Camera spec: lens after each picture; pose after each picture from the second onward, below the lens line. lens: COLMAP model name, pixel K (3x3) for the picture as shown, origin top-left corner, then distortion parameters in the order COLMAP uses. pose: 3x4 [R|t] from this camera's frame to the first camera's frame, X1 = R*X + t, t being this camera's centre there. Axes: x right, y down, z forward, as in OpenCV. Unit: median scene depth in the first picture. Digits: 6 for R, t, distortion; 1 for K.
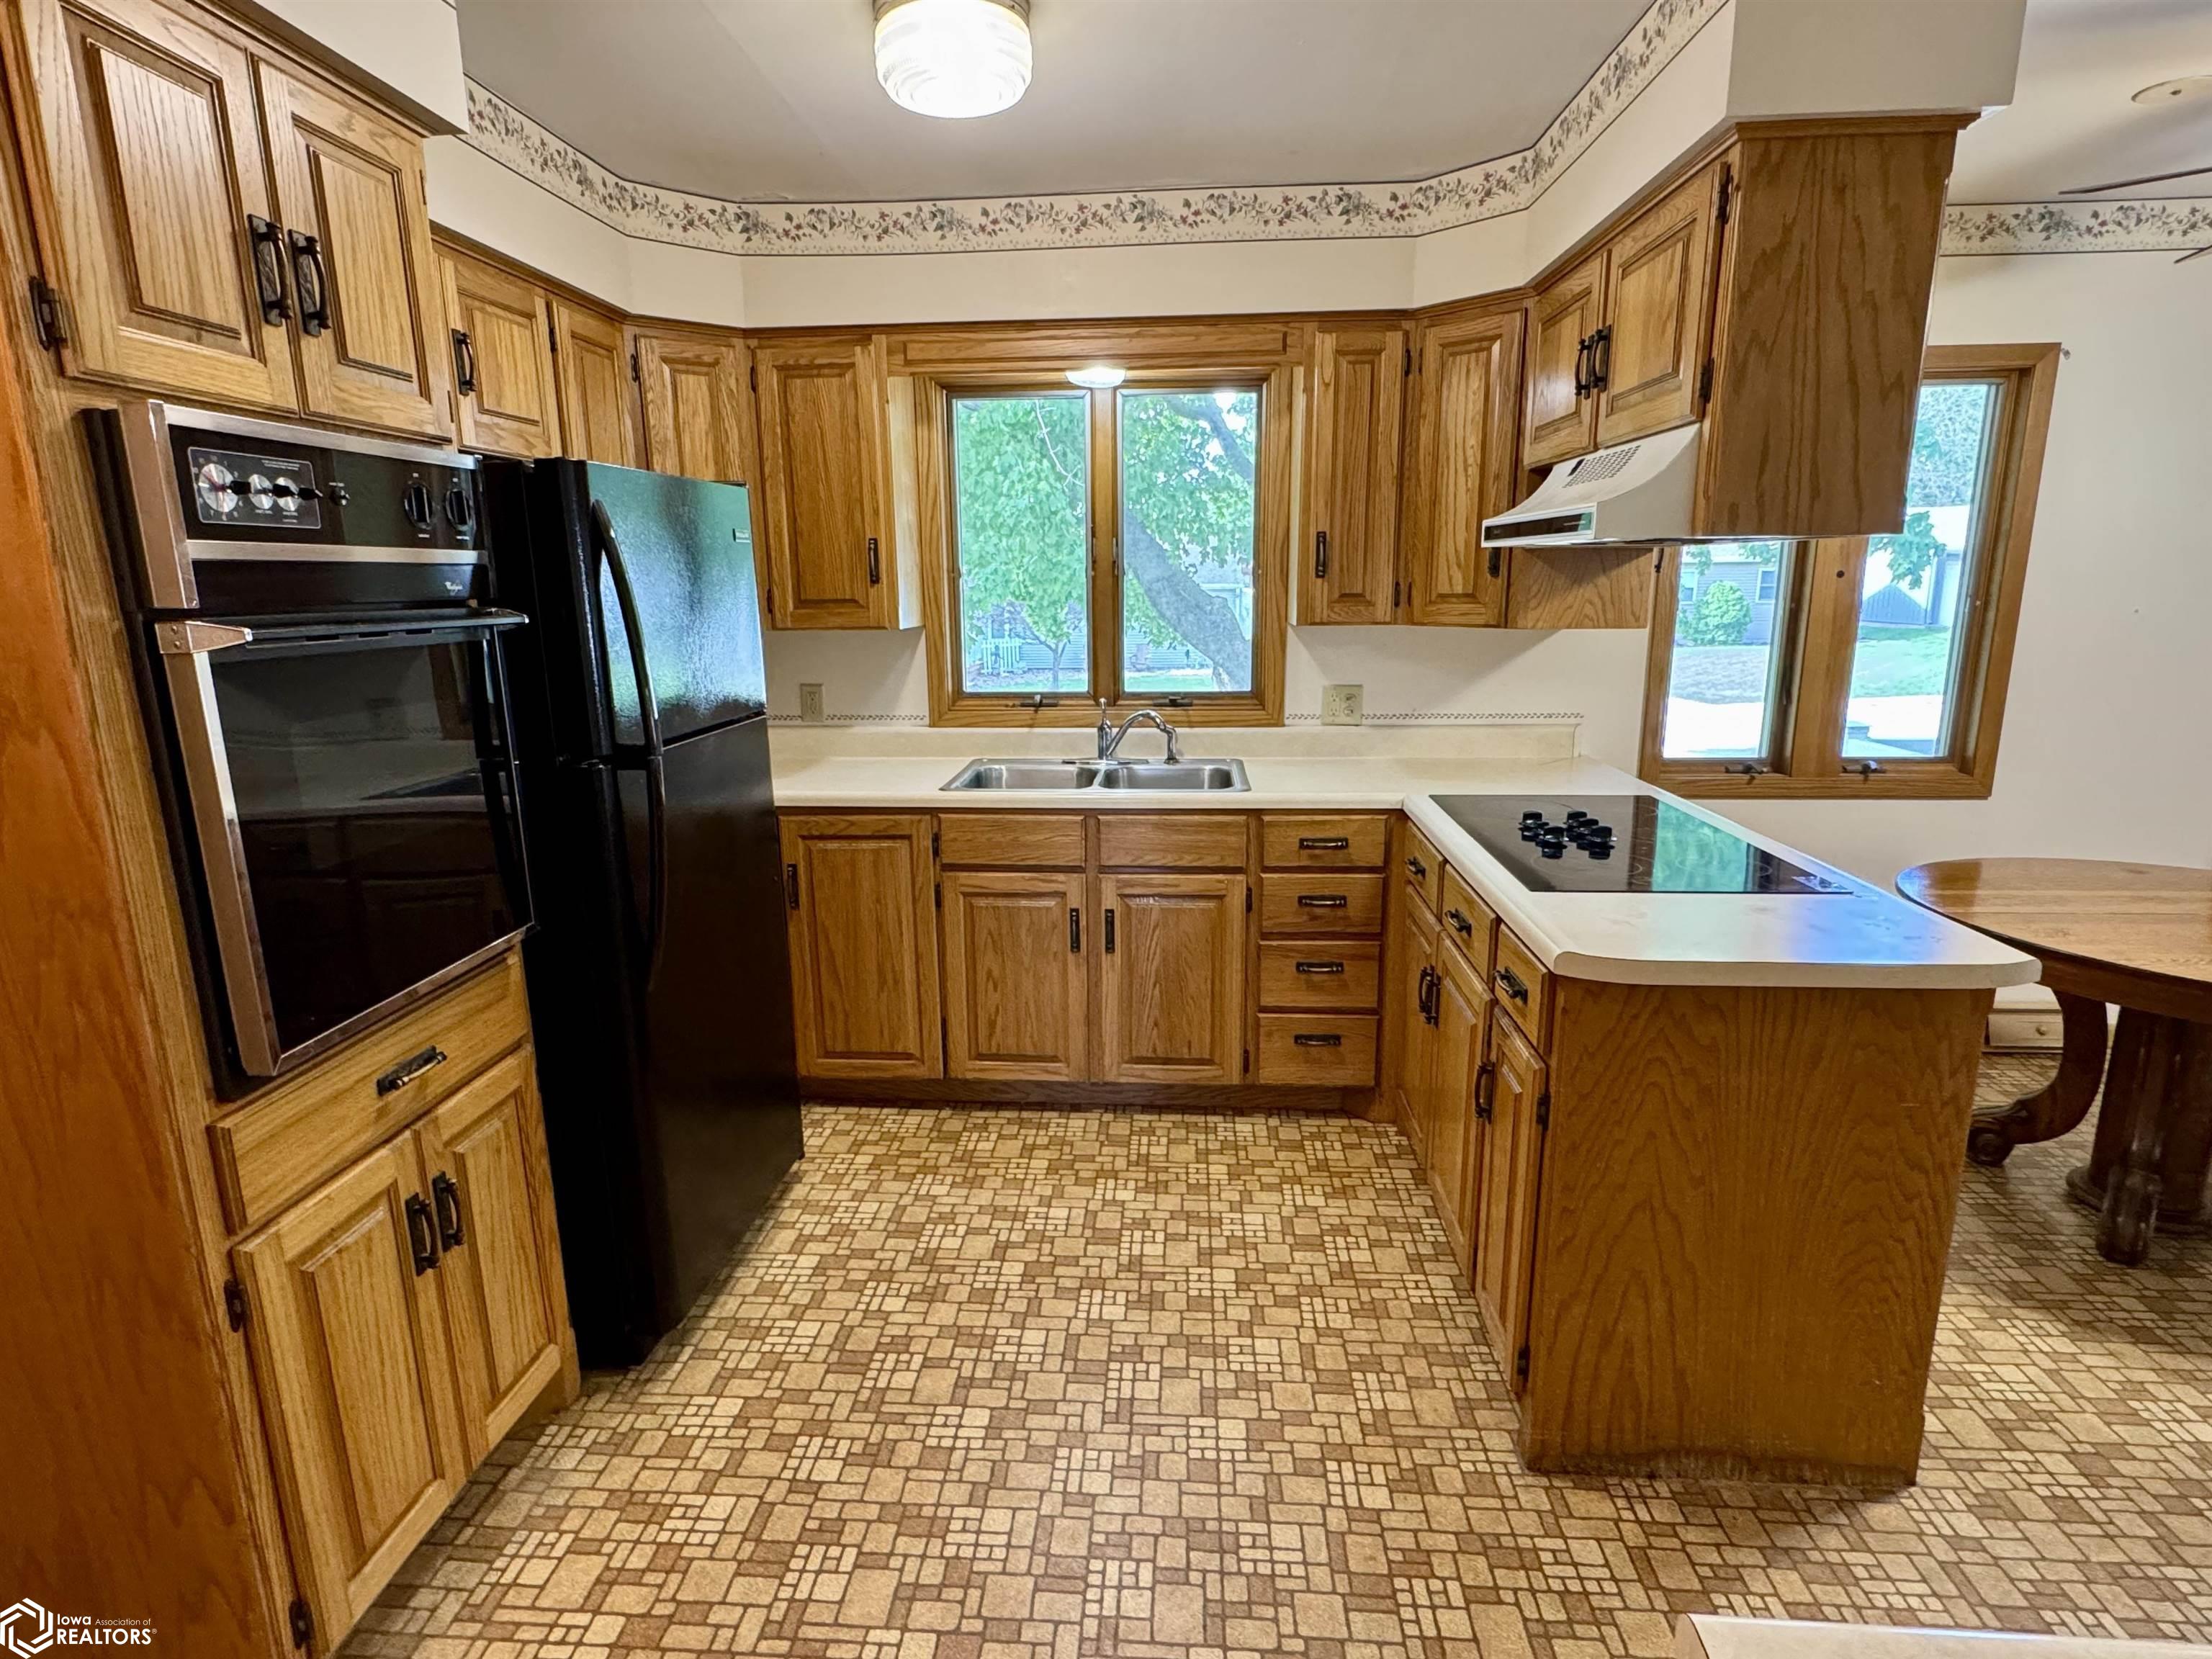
lens RADIAL K [[1160.1, 0, 1099.2], [0, 1160.1, 824.1], [0, 0, 1]] dist [-0.007762, 0.002554]
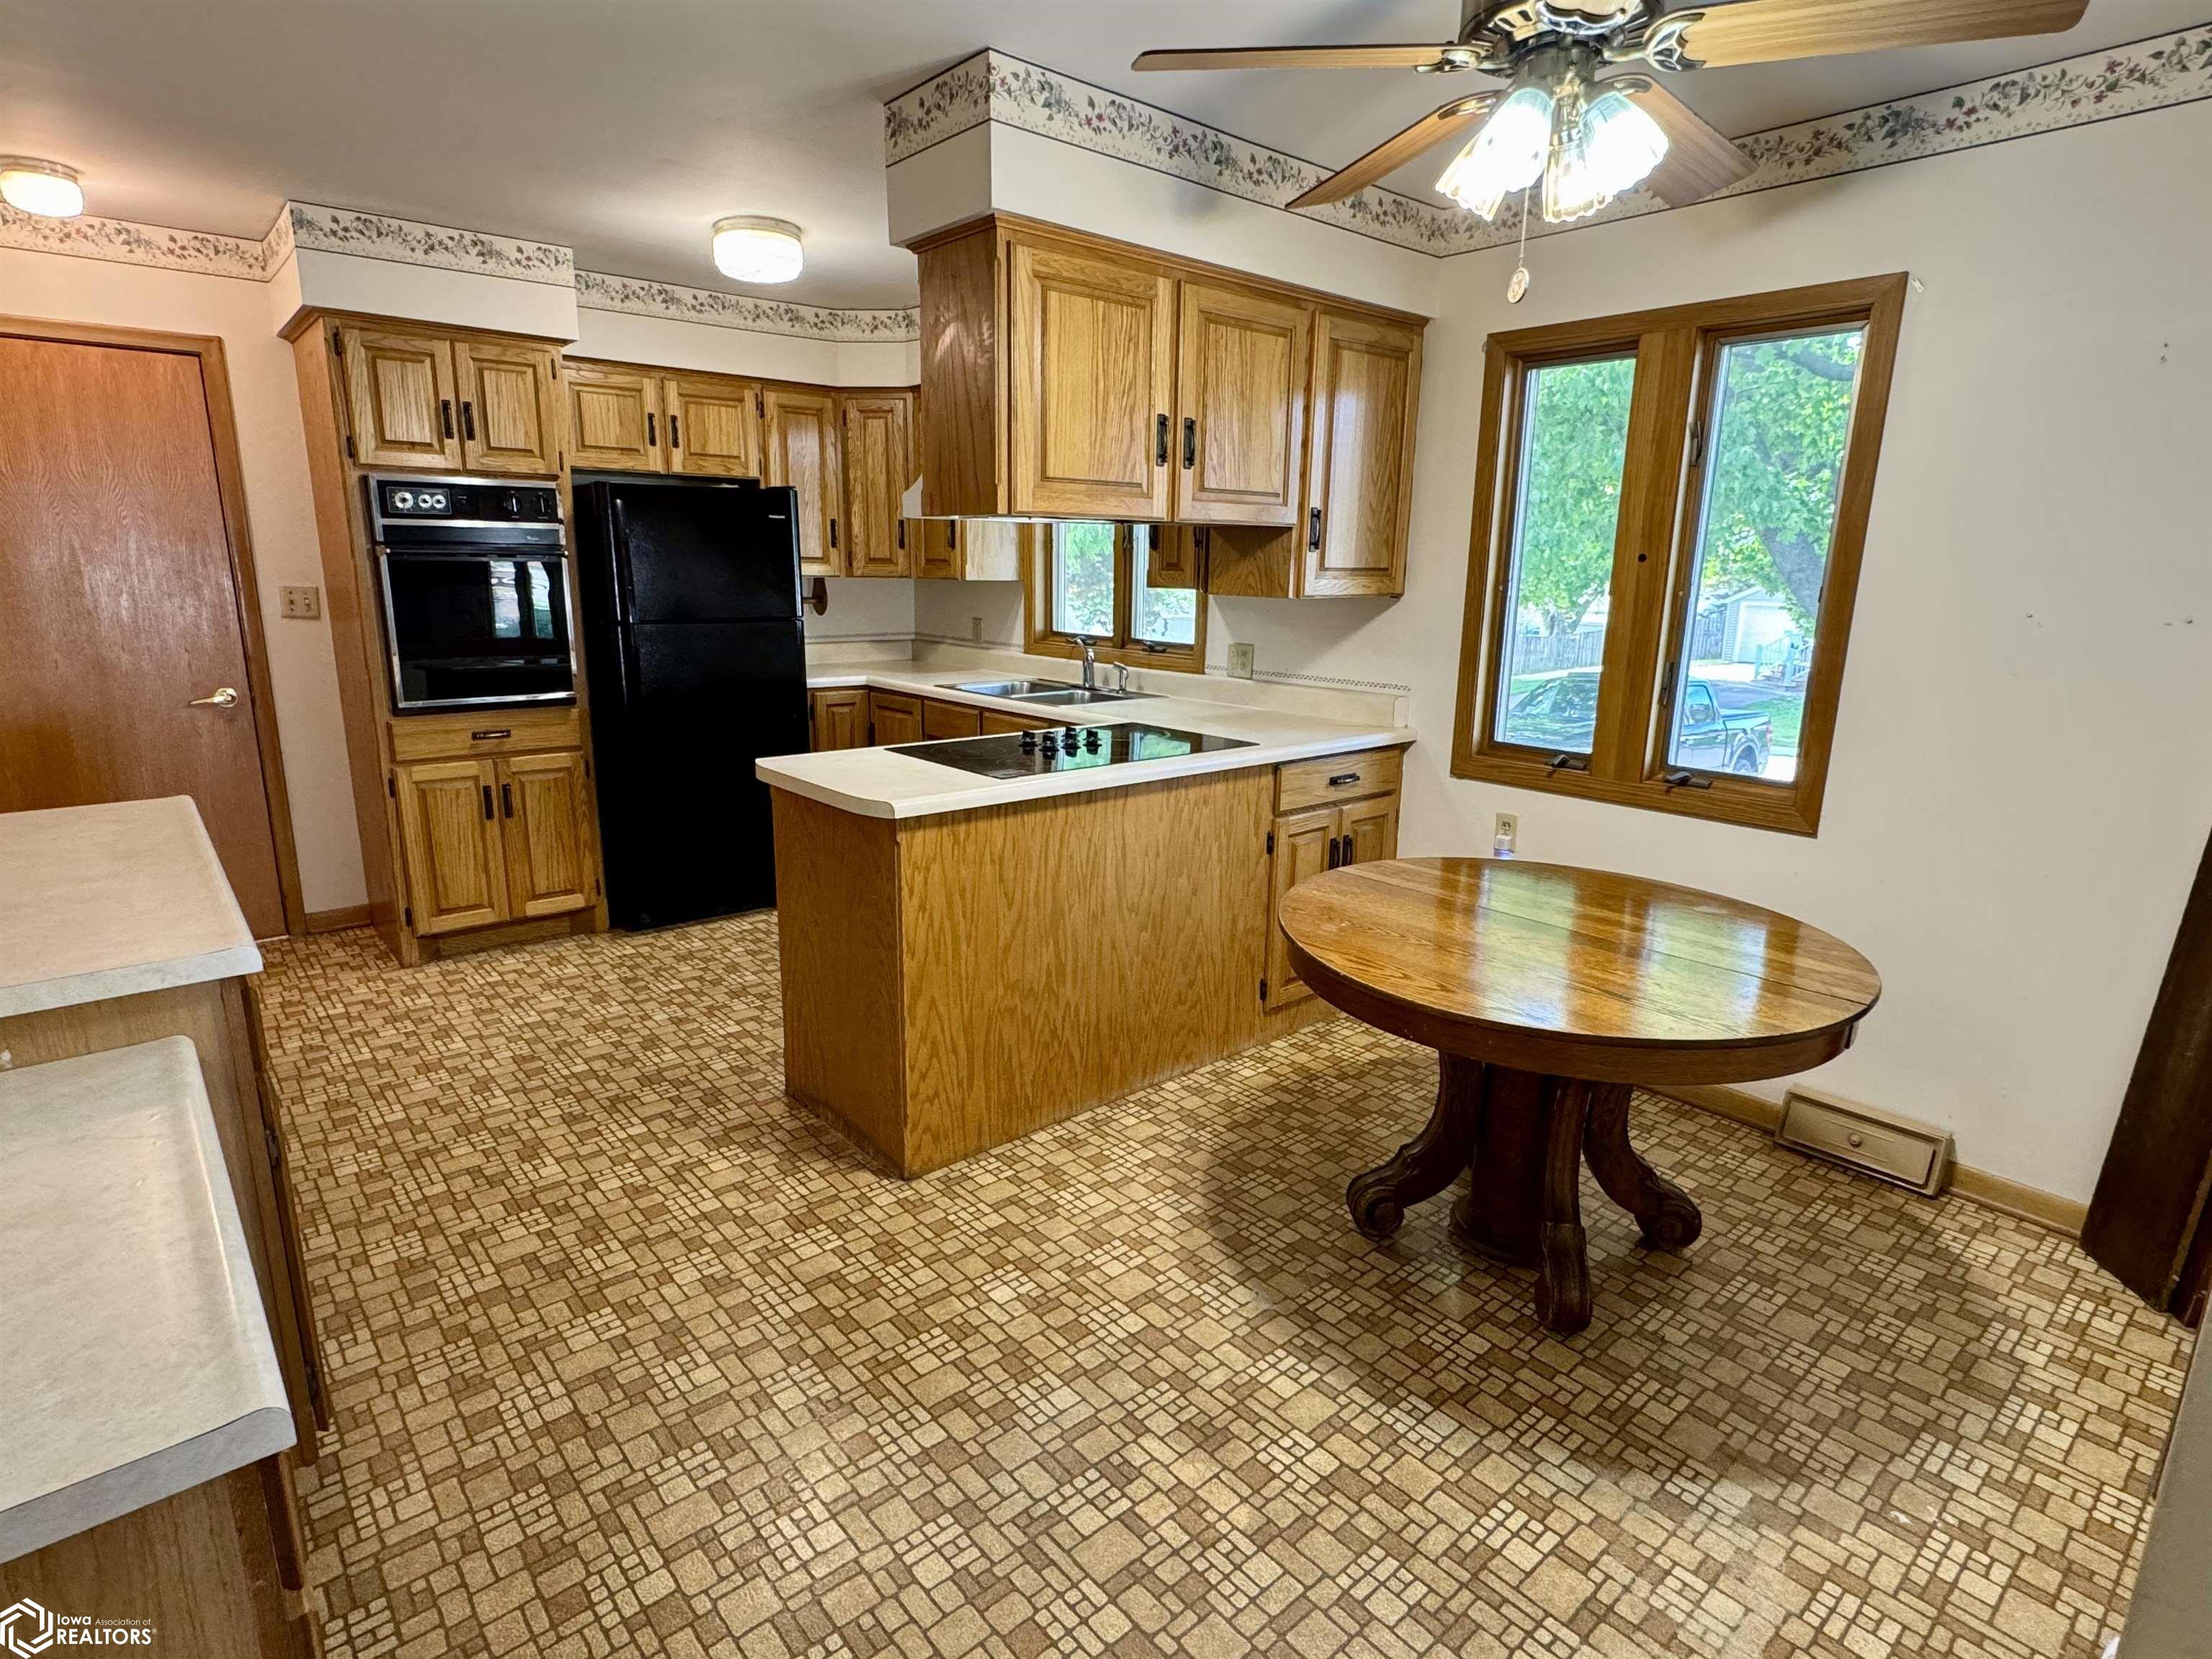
lens RADIAL K [[1160.1, 0, 1099.1], [0, 1160.1, 827.2], [0, 0, 1]] dist [-0.007762, 0.002554]
pose [[0.704944, 0.180928, -0.685798, 1.161191], [-0.171746, 0.981685, 0.082448, -0.011082], [0.688155, 0.059662, 0.723107, 0.067226]]
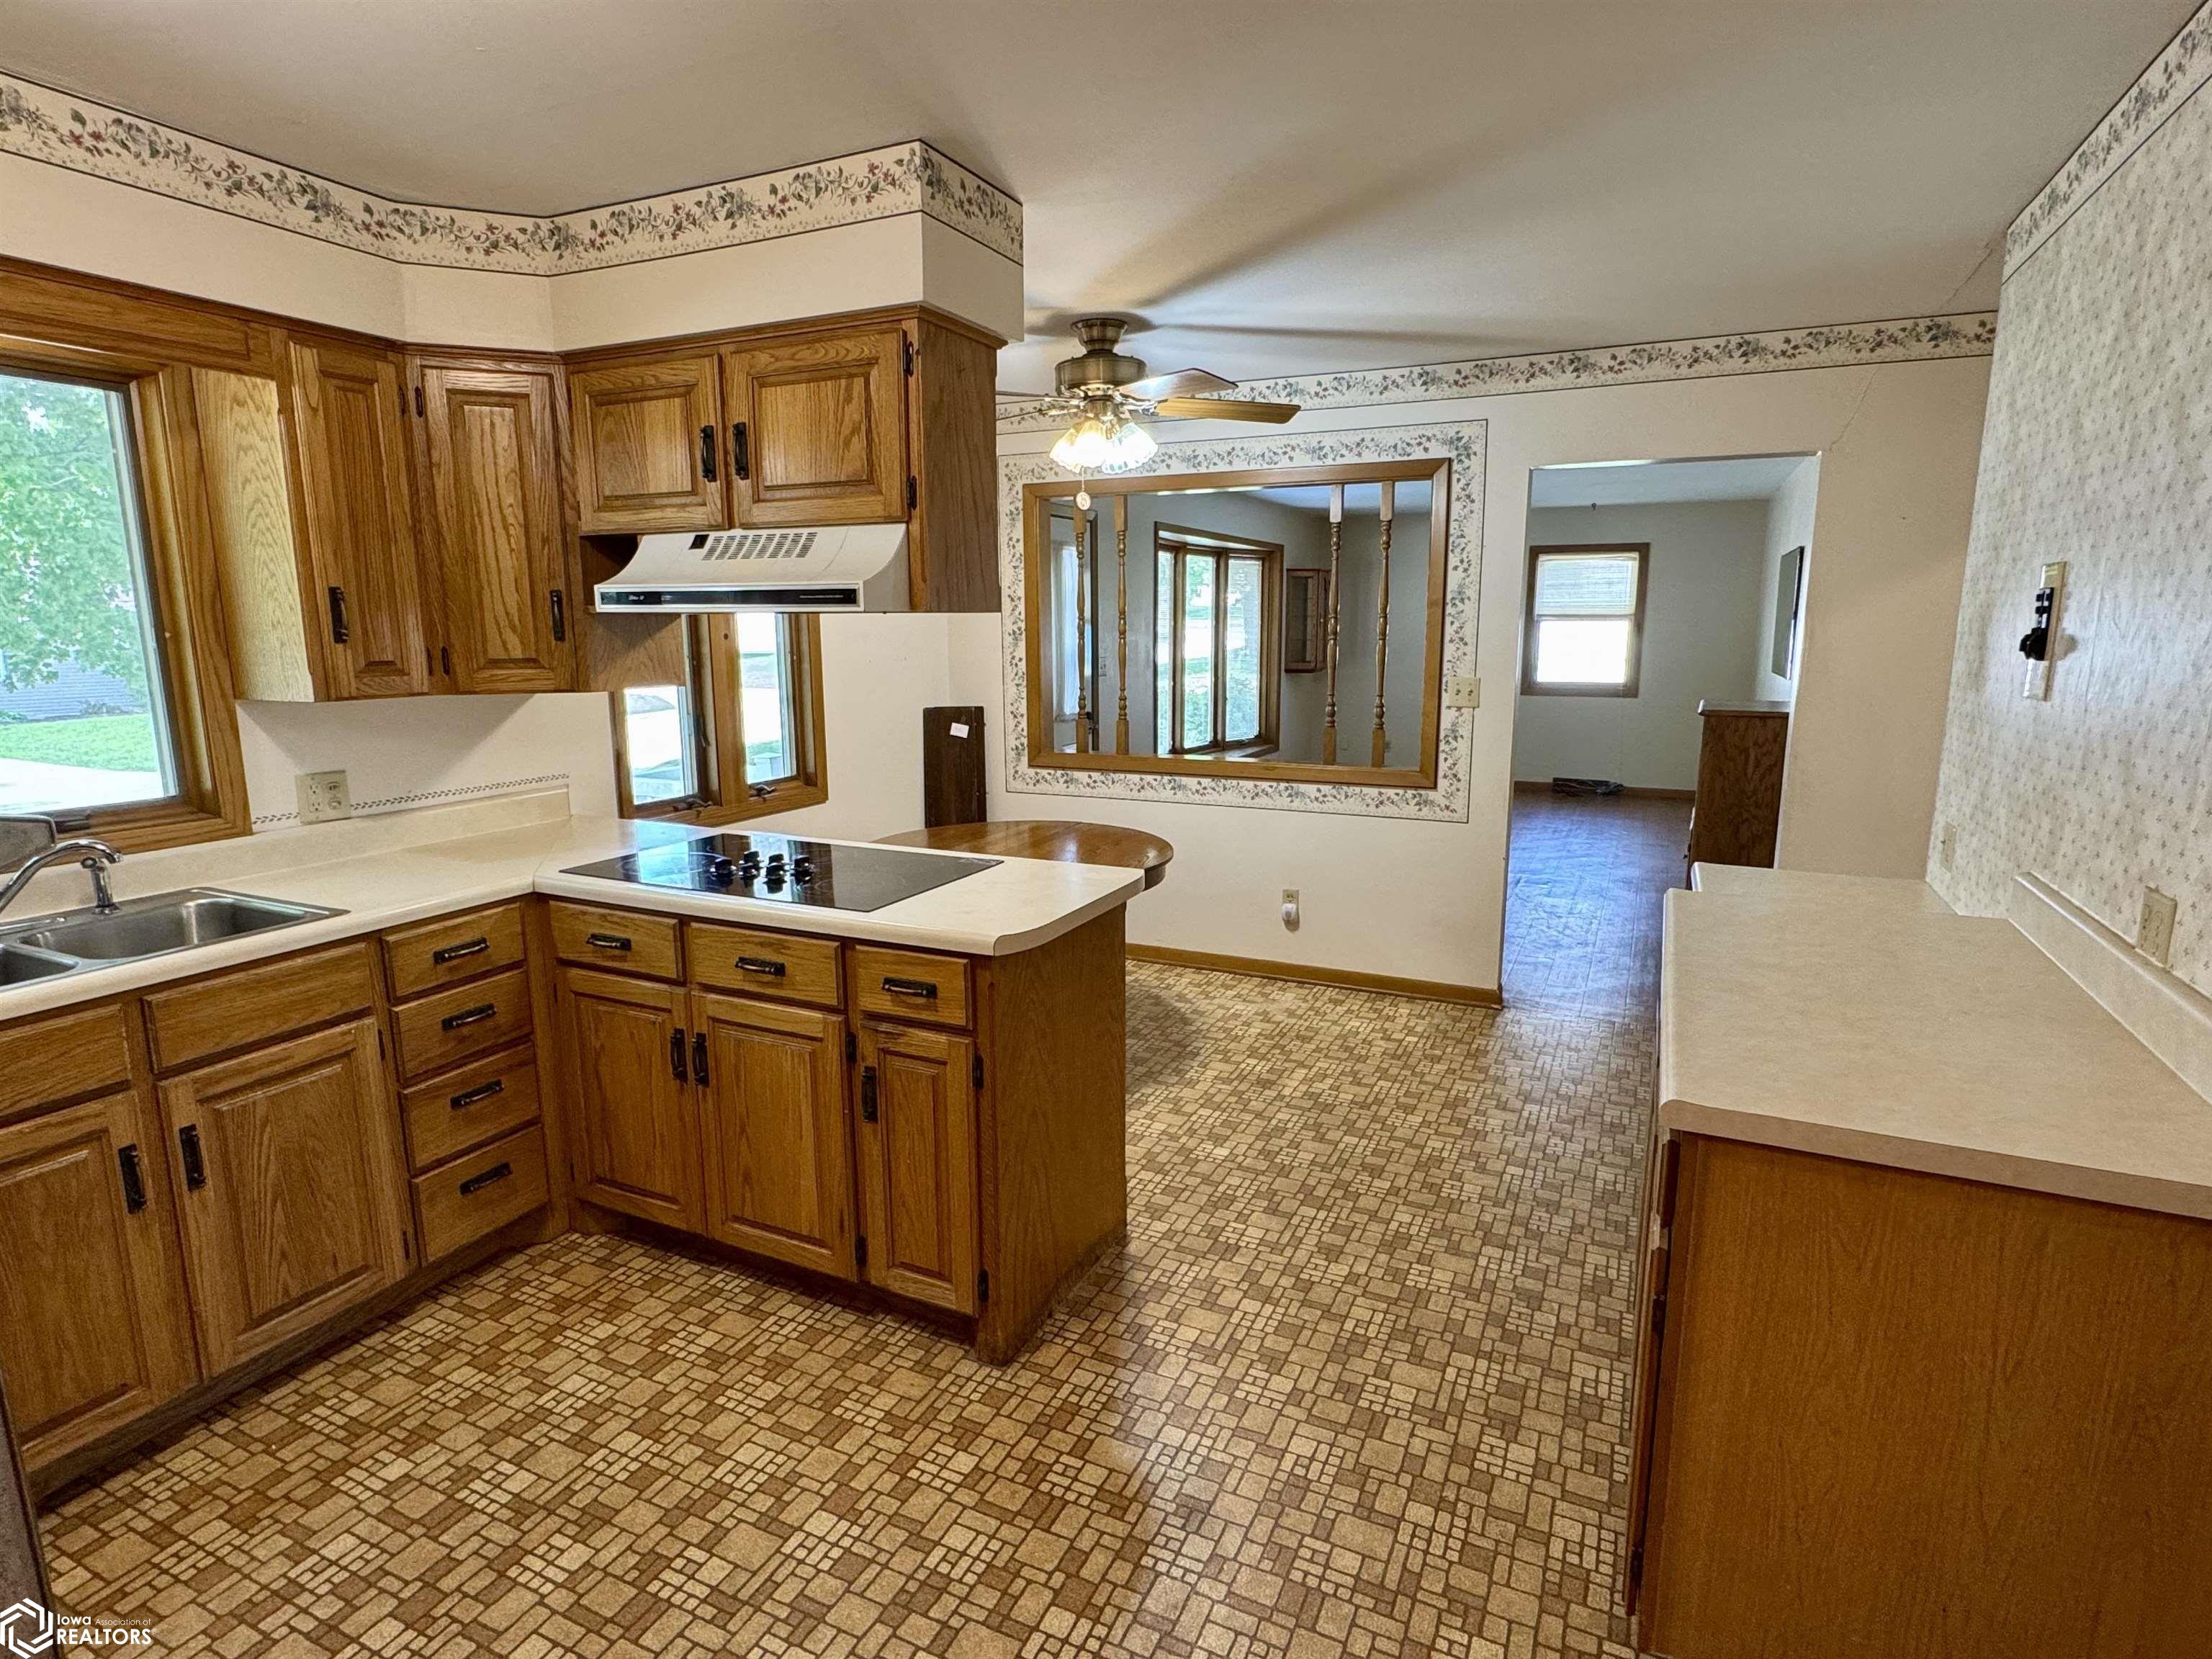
lens RADIAL K [[1160.1, 0, 1112.5], [0, 1160.1, 817.8], [0, 0, 1]] dist [-0.007762, 0.002554]
pose [[0.355557, -0.145866, 0.923202, -0.421041], [0.194292, 0.977705, 0.079649, -0.055168], [-0.914237, 0.151051, 0.375971, 0.232410]]
